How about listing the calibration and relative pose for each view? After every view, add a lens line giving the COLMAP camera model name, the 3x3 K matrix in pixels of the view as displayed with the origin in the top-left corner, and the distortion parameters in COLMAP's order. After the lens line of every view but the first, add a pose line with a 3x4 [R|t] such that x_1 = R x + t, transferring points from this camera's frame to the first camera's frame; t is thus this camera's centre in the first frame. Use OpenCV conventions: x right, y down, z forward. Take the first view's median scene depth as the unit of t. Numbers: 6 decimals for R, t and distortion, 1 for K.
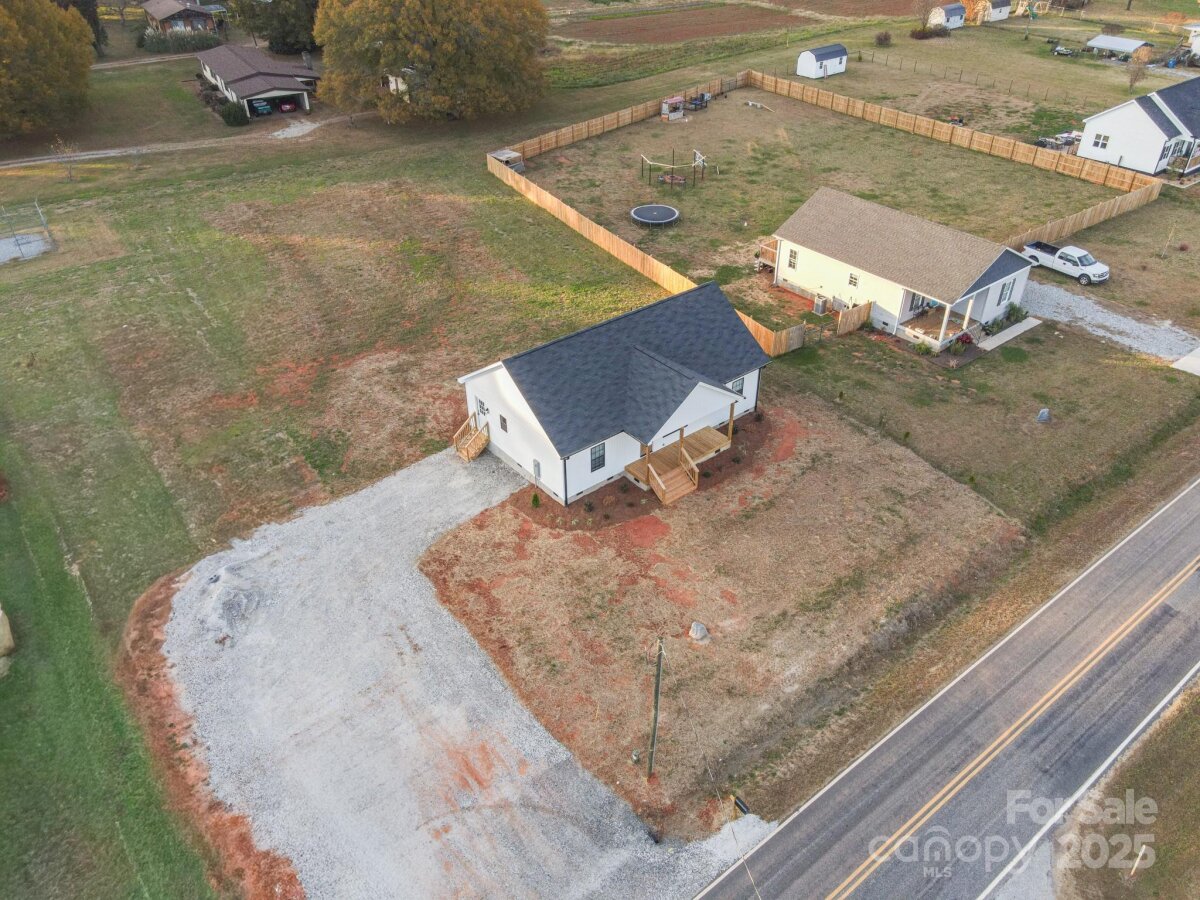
lens RADIAL K [[886.6, 0, 602.9], [0, 886.6, 465.2], [0, 0, 1]] dist [-0.000036, 0.027694]
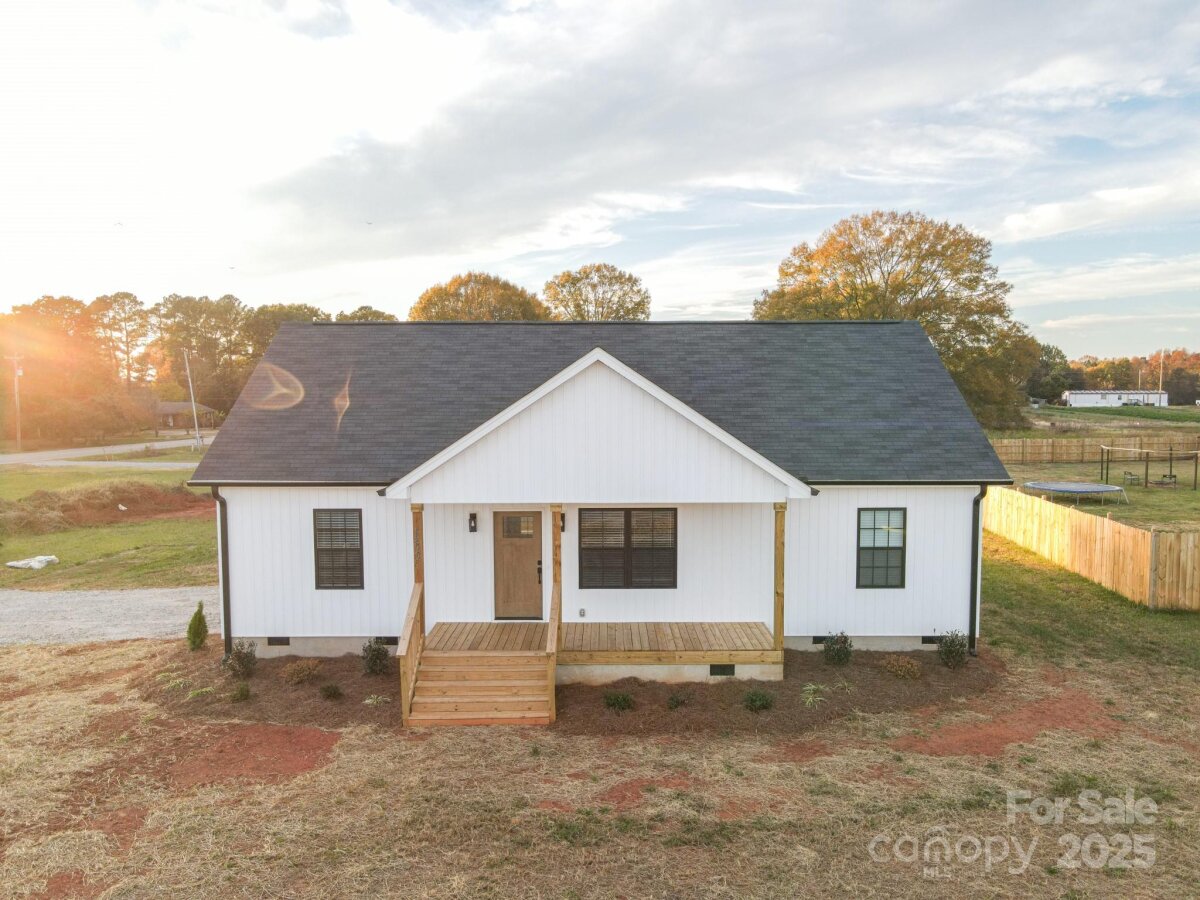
lens RADIAL K [[886.6, 0, 601.7], [0, 886.6, 449.9], [0, 0, 1]] dist [-0.000036, 0.027694]
pose [[0.778006, 0.047059, -0.626492, 0.282082], [-0.374572, 0.835319, -0.402415, 0.058810], [0.504384, 0.547747, 0.667510, 0.727889]]
